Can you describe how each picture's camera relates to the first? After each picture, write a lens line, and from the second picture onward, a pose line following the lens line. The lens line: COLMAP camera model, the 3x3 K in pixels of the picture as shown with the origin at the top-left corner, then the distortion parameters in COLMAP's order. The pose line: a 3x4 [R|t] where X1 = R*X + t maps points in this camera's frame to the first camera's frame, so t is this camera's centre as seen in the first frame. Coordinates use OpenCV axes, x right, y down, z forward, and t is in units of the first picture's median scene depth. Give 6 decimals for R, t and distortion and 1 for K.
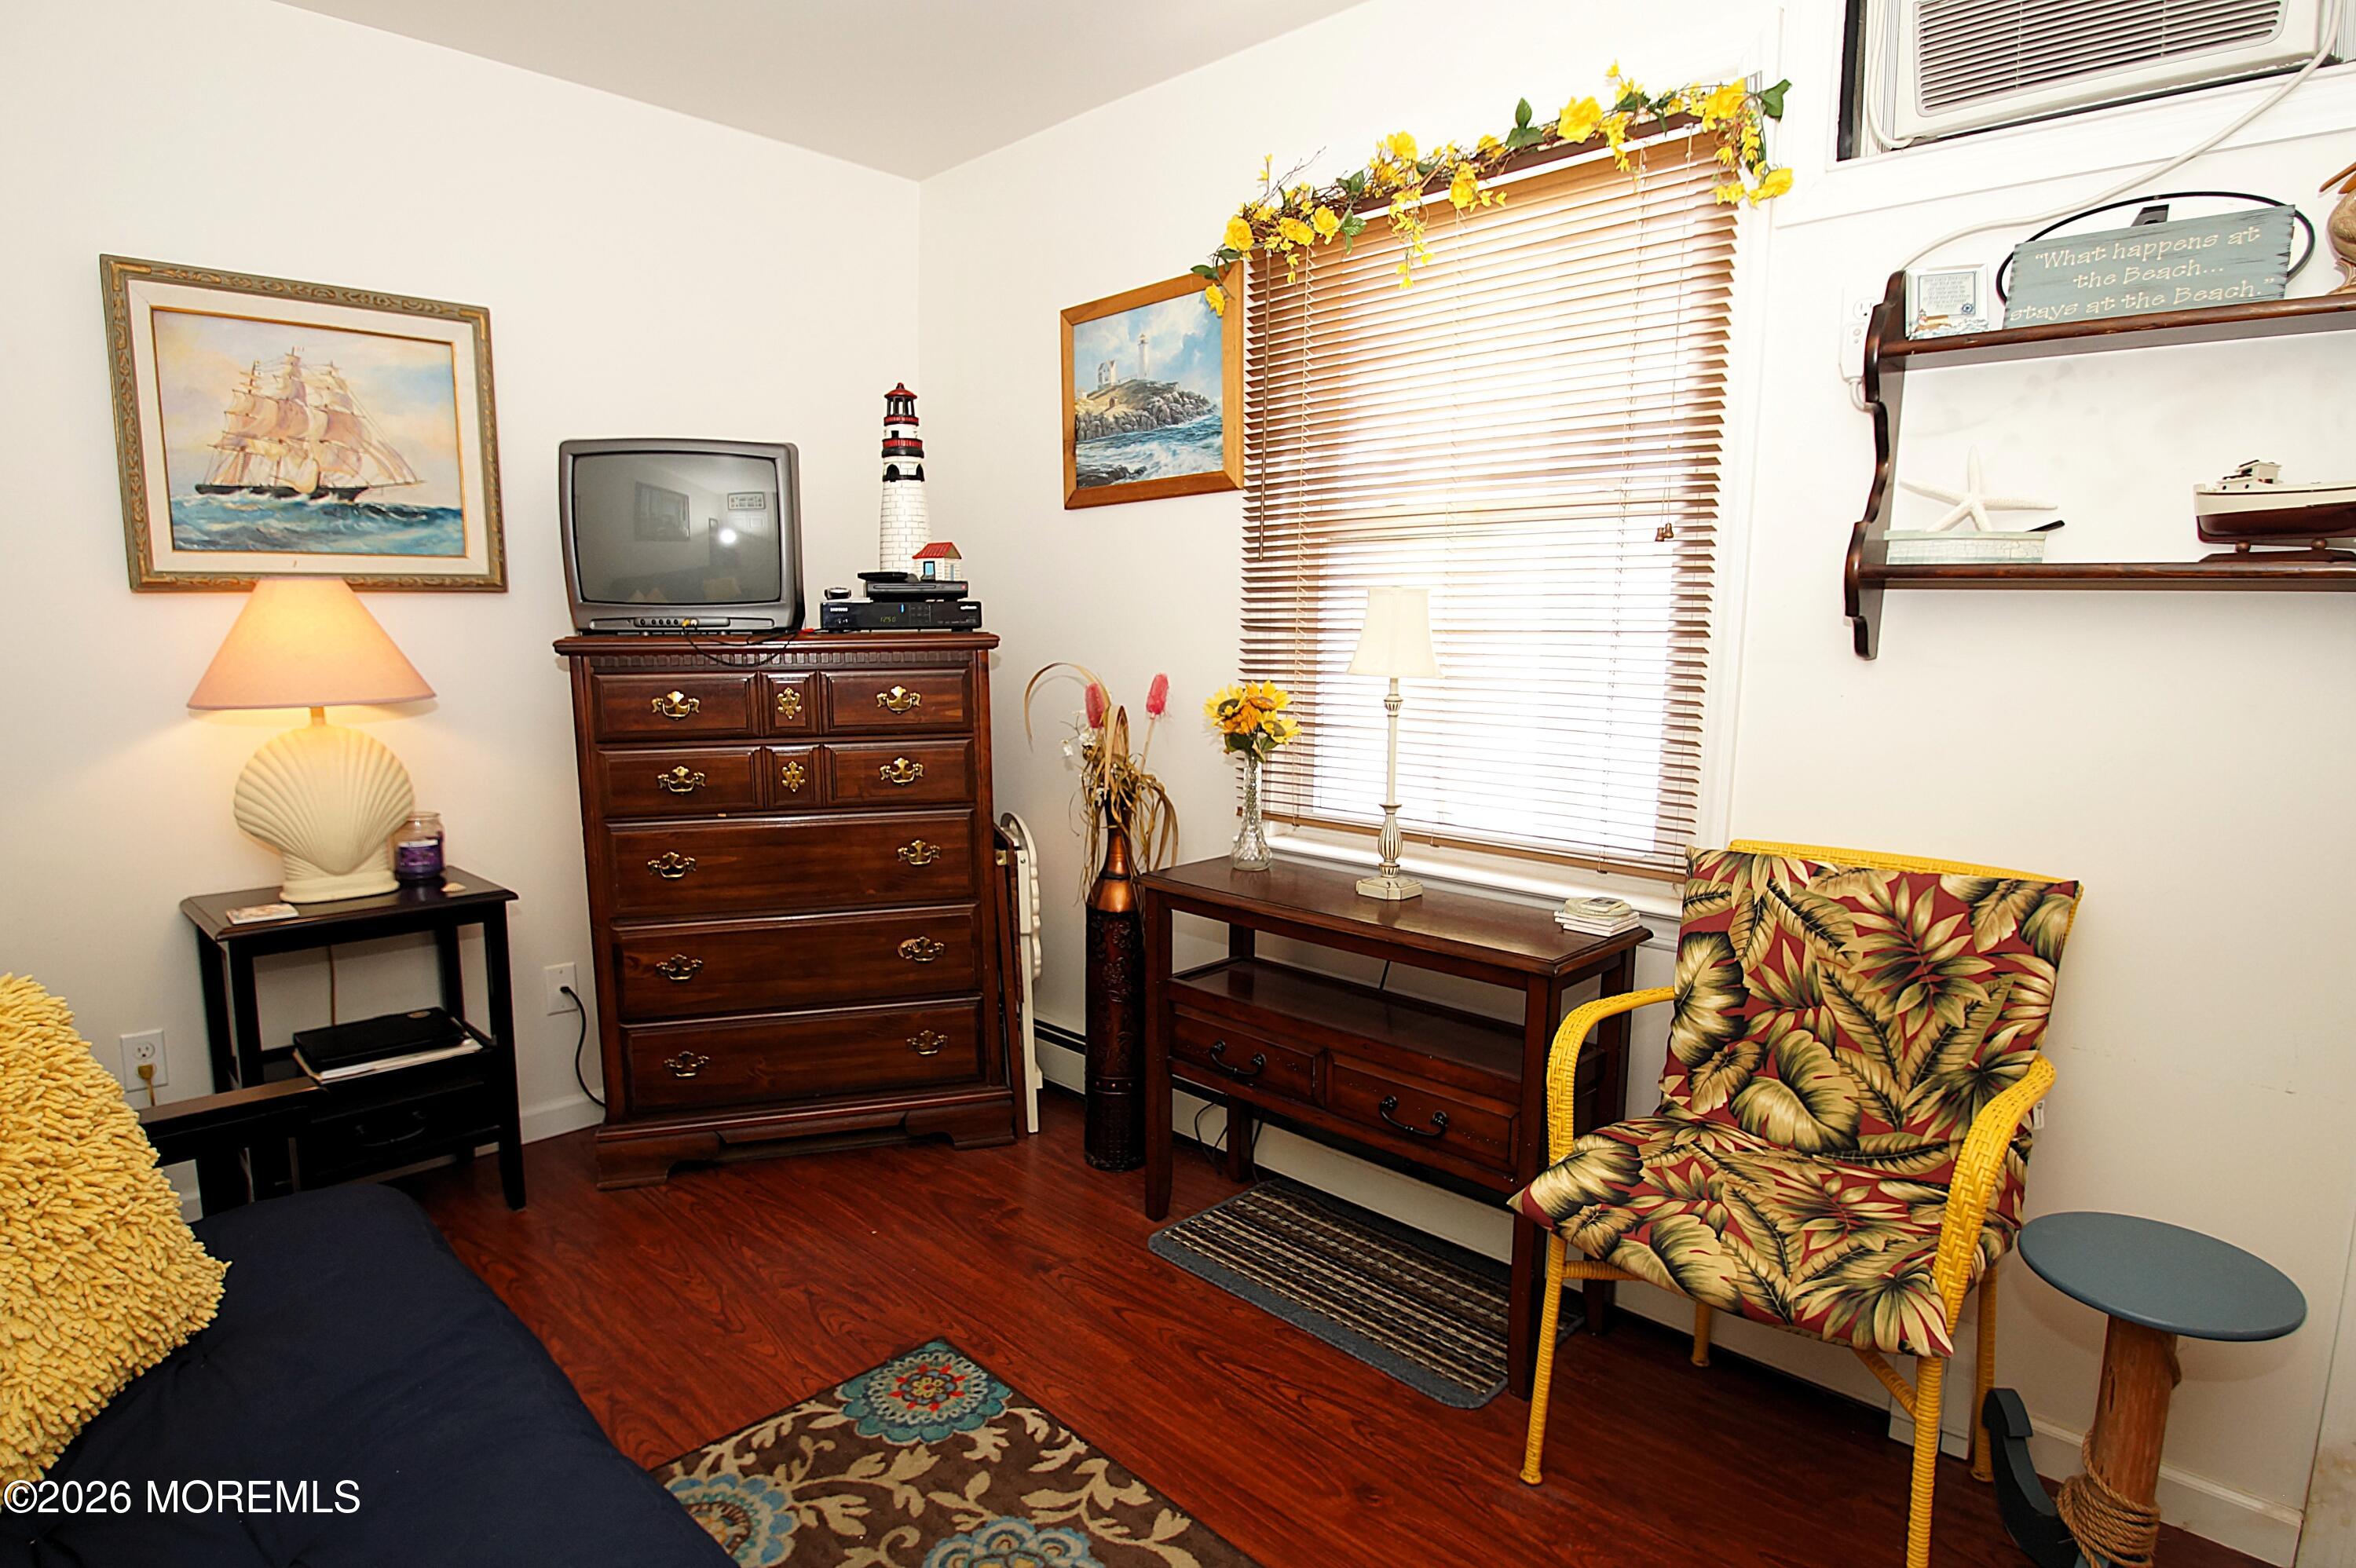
lens RADIAL K [[1276.8, 0, 1154.7], [0, 1276.8, 798.6], [0, 0, 1]] dist [-0.007712, -0.014076]
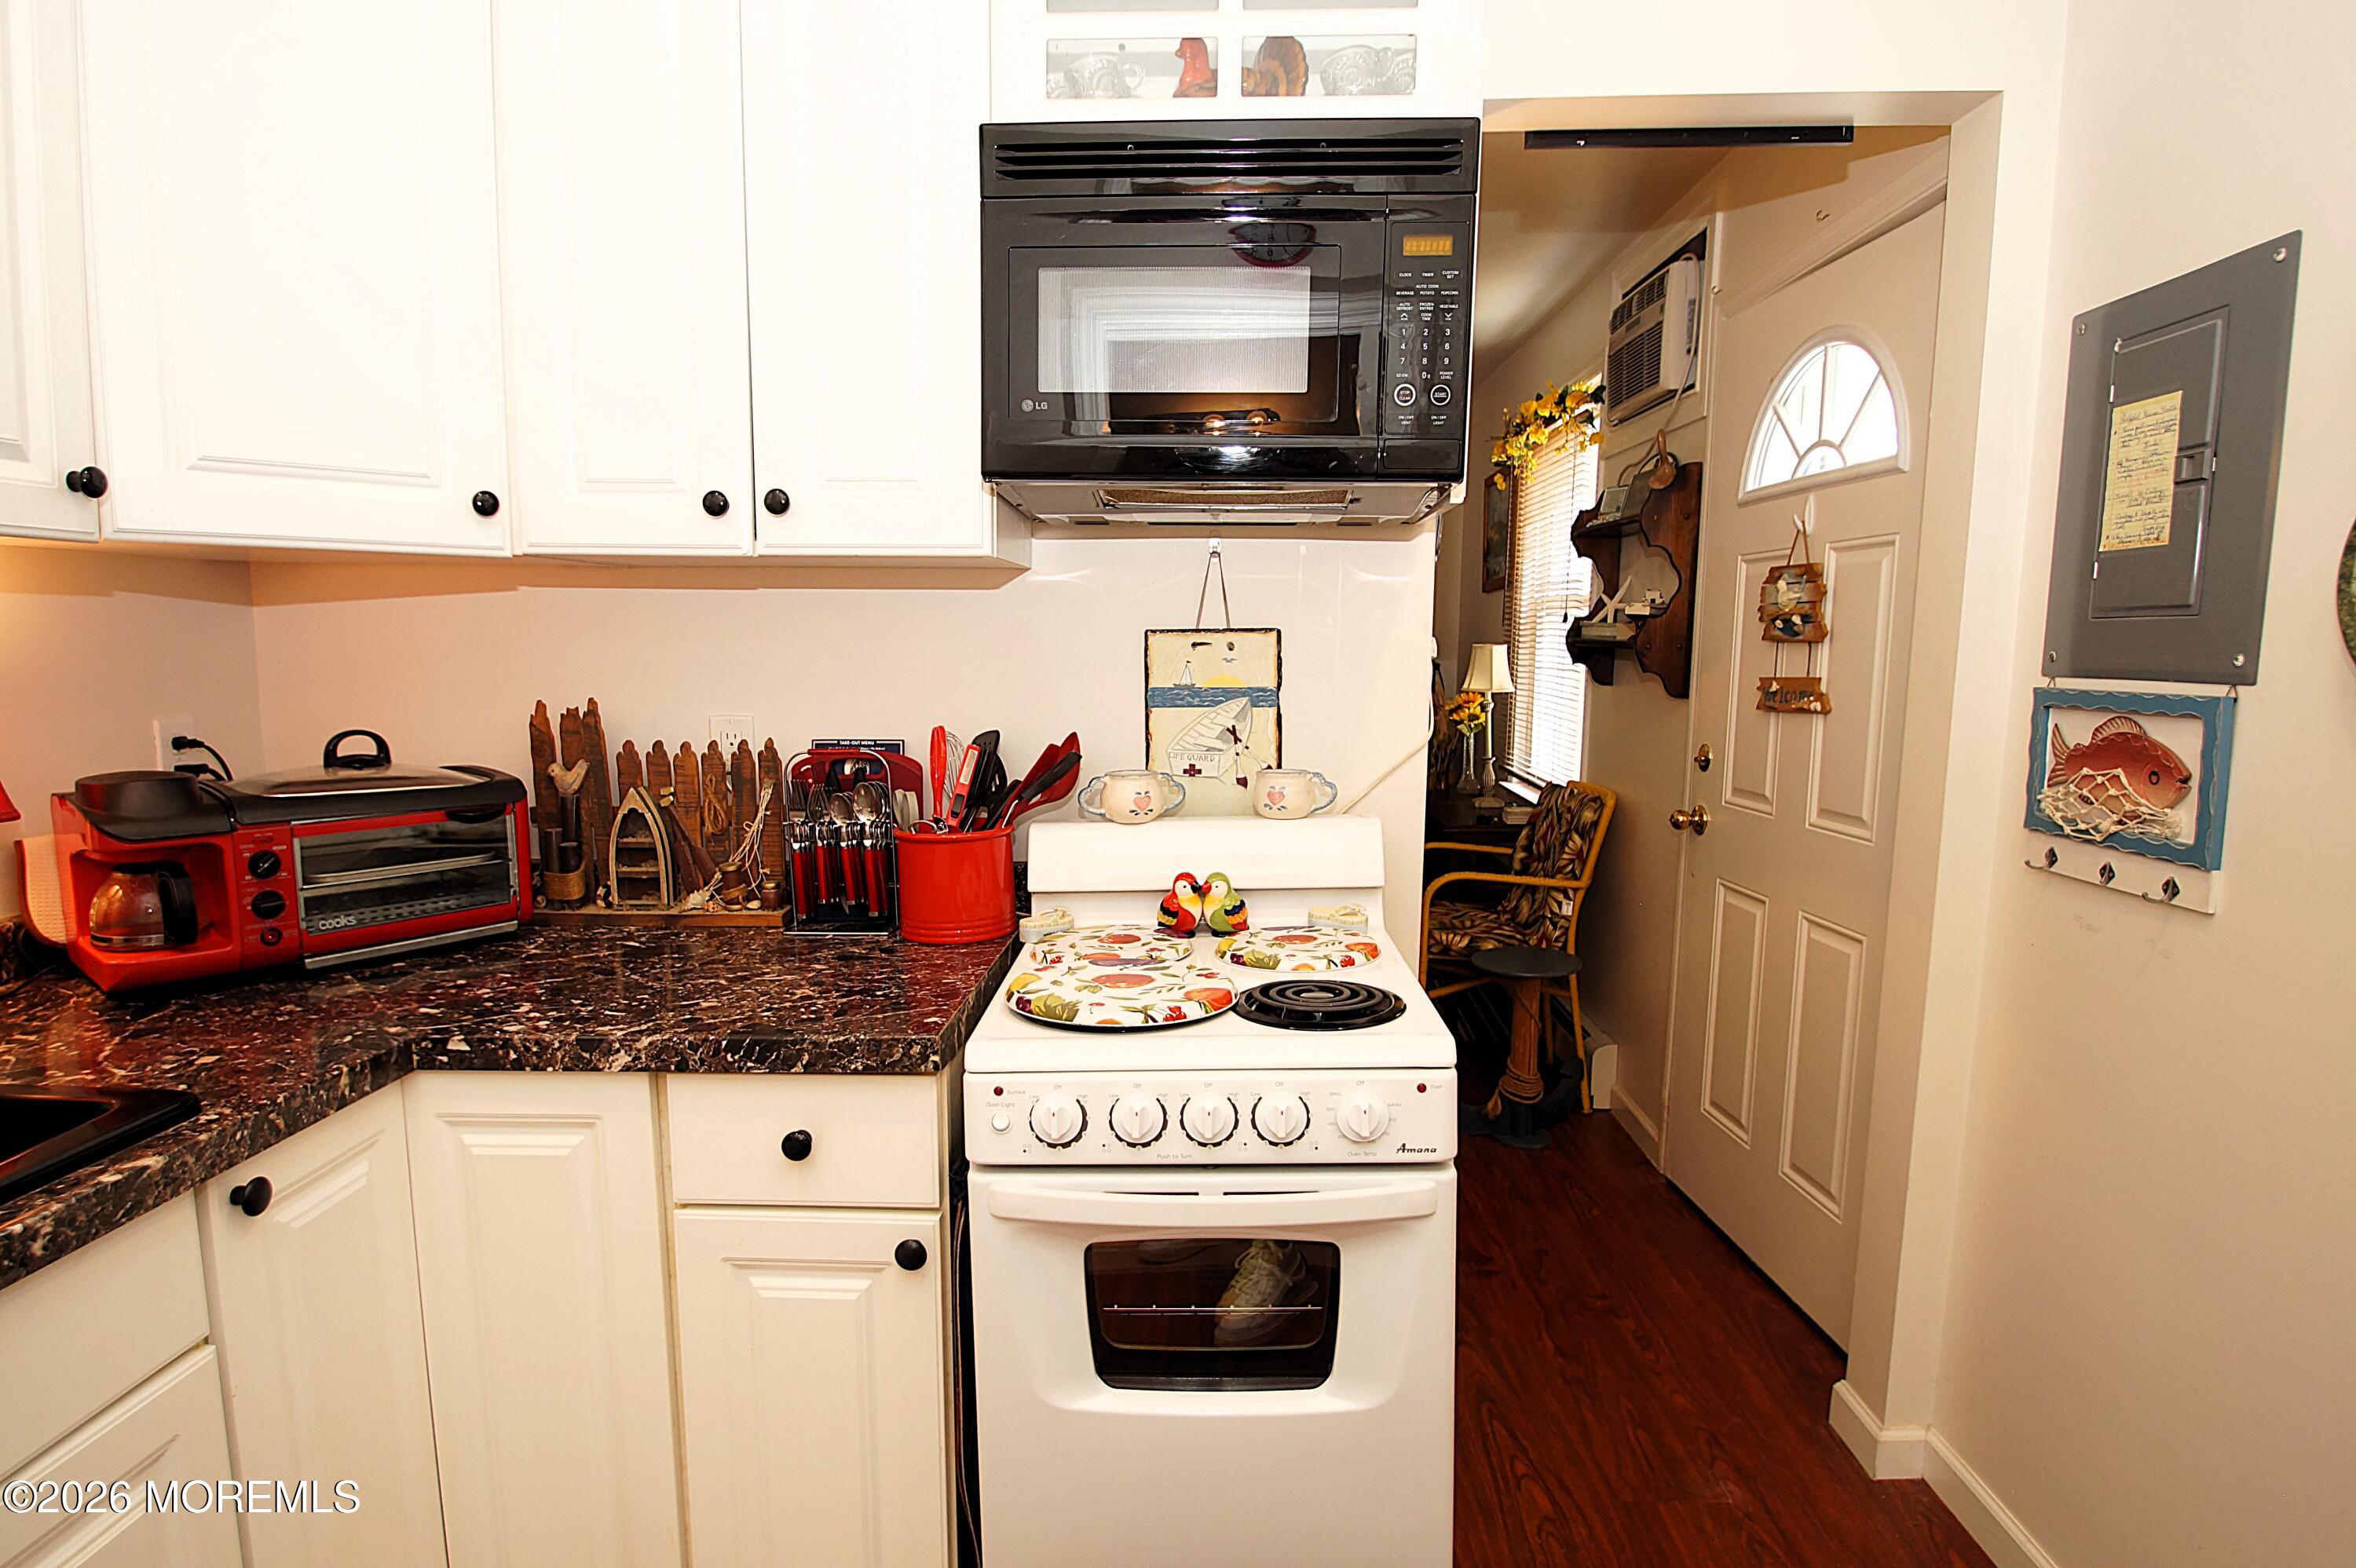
lens RADIAL K [[1276.8, 0, 1149.3], [0, 1276.8, 811.0], [0, 0, 1]] dist [-0.007712, -0.014076]
pose [[0.669063, 0.093482, -0.737303, 1.136401], [-0.090789, 0.994908, 0.043758, 0.040707], [0.737639, 0.037662, 0.674144, -0.594772]]
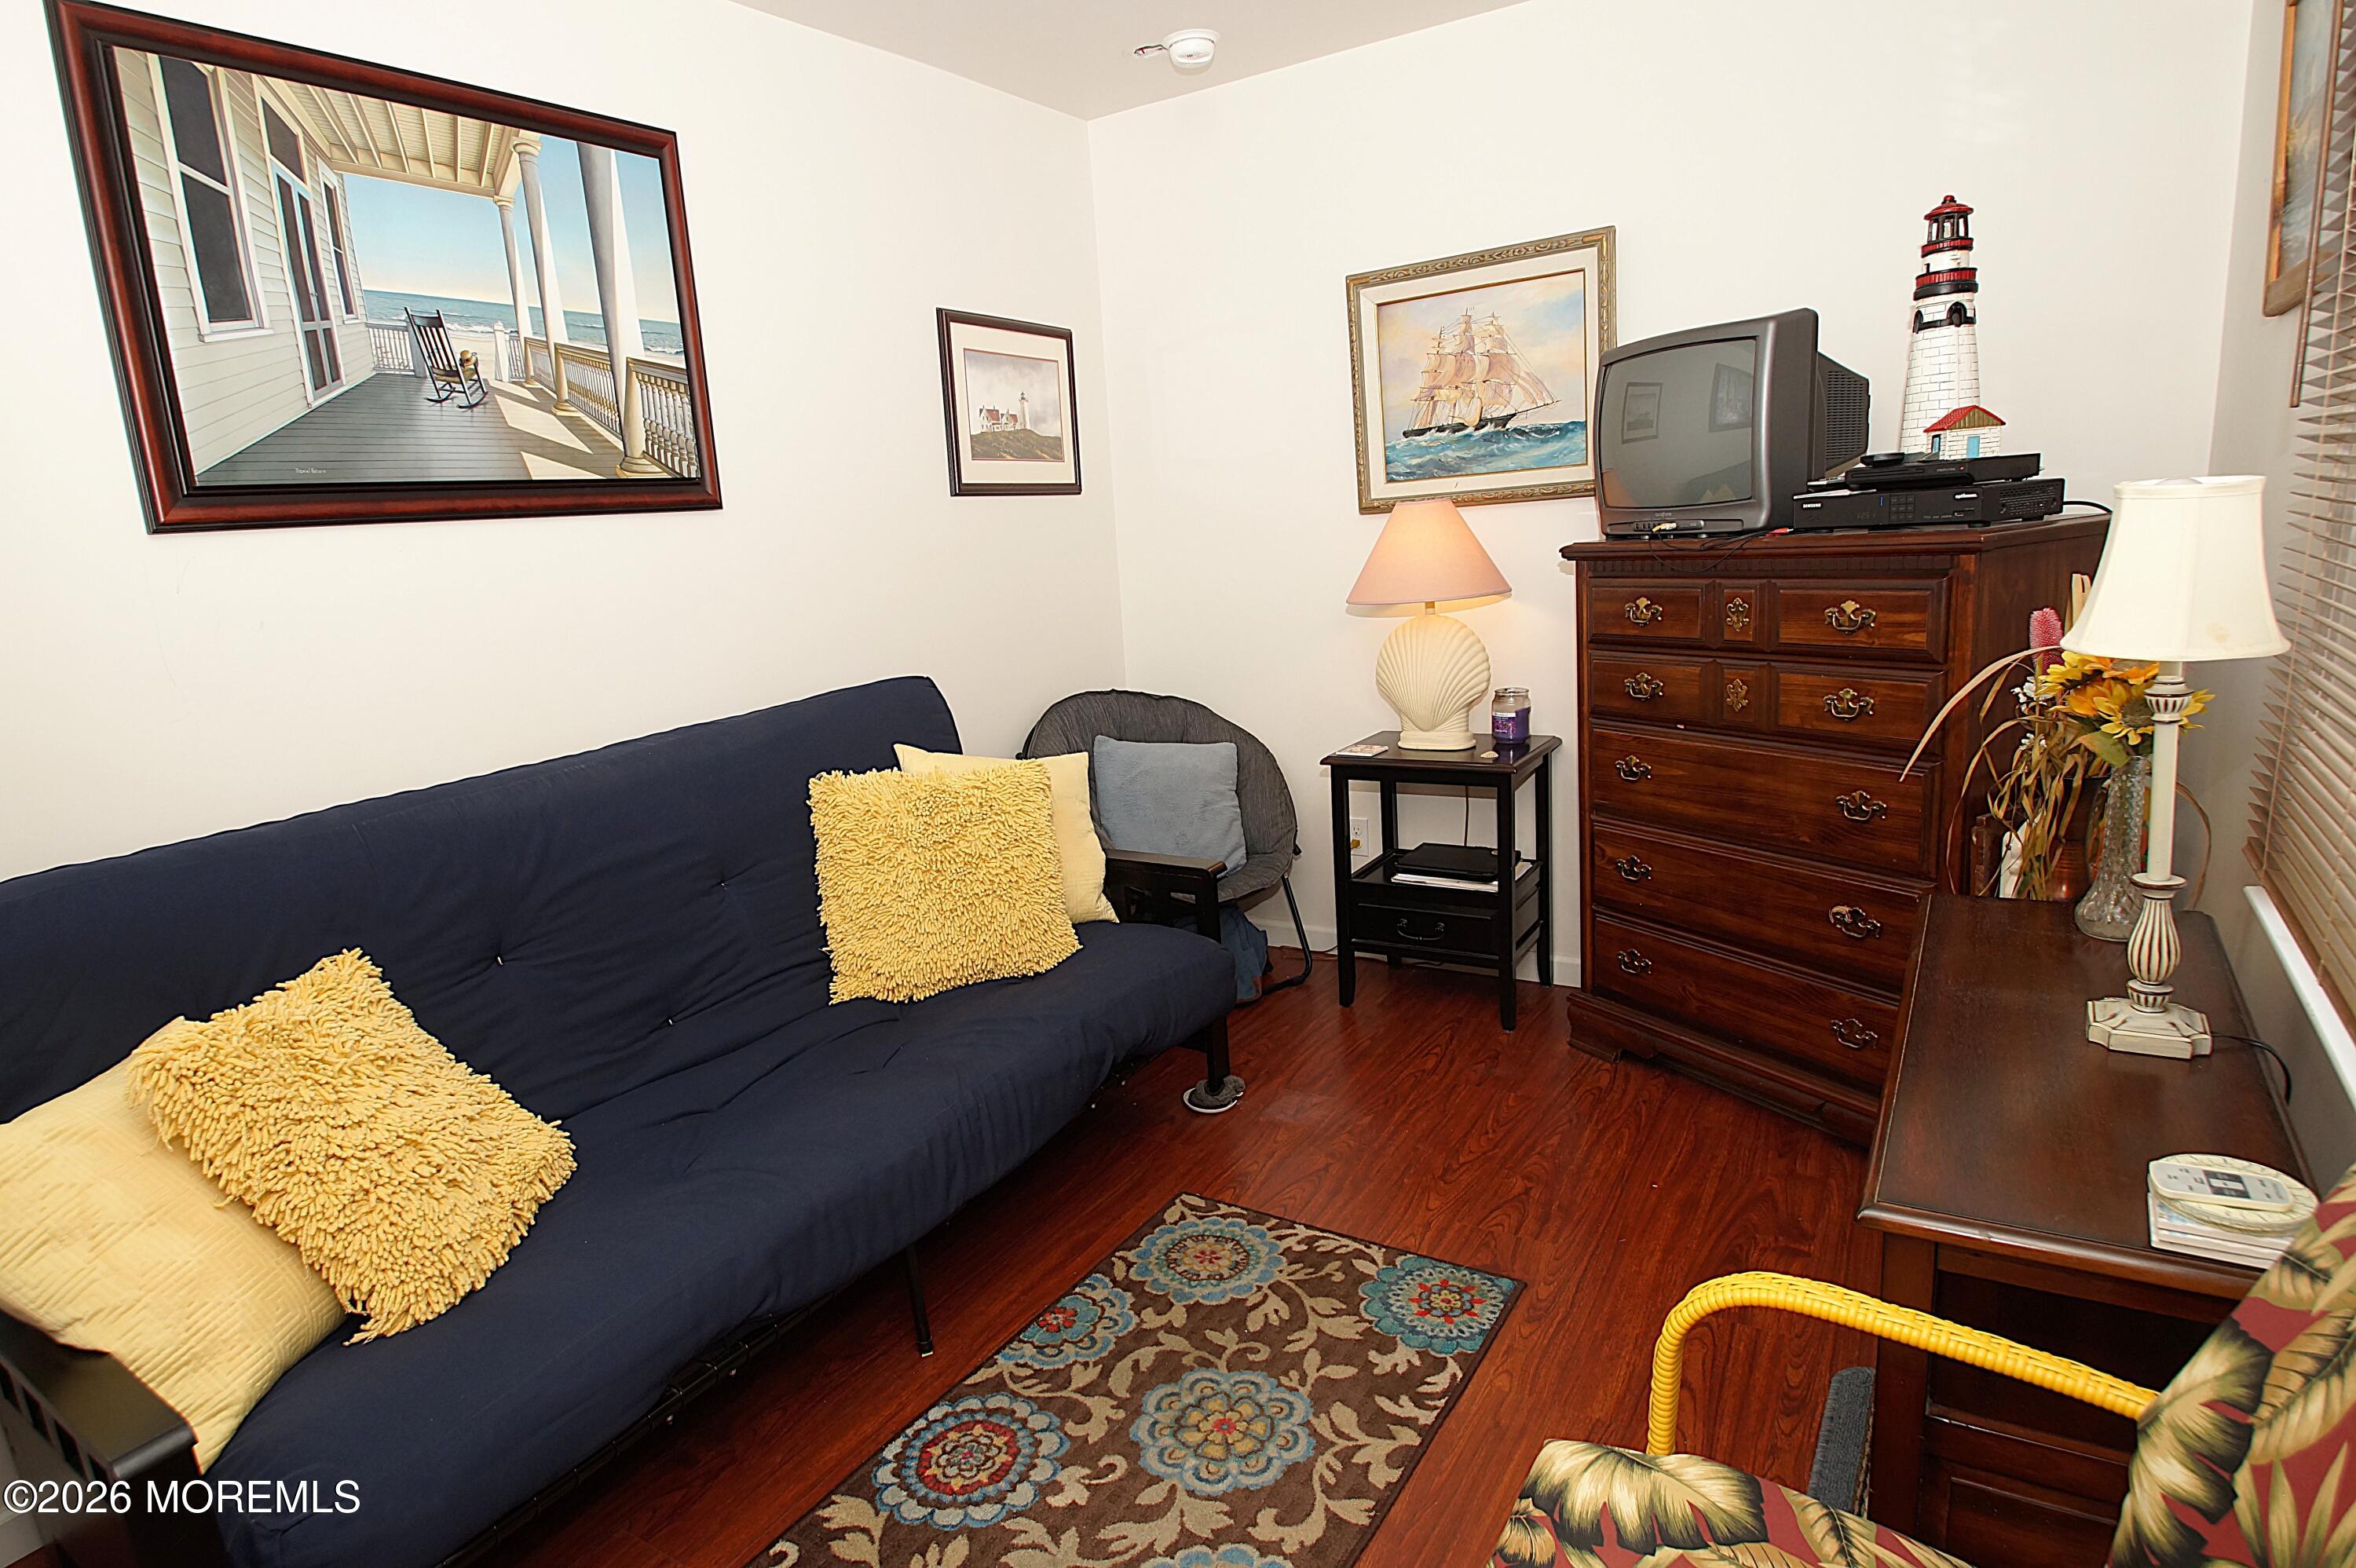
lens RADIAL K [[1276.8, 0, 1159.1], [0, 1276.8, 802.6], [0, 0, 1]] dist [-0.007712, -0.014076]
pose [[0.220496, 0.196636, -0.955362, 0.540862], [-0.059838, 0.980351, 0.187969, -0.093955], [0.973551, 0.015721, 0.227930, 0.414858]]
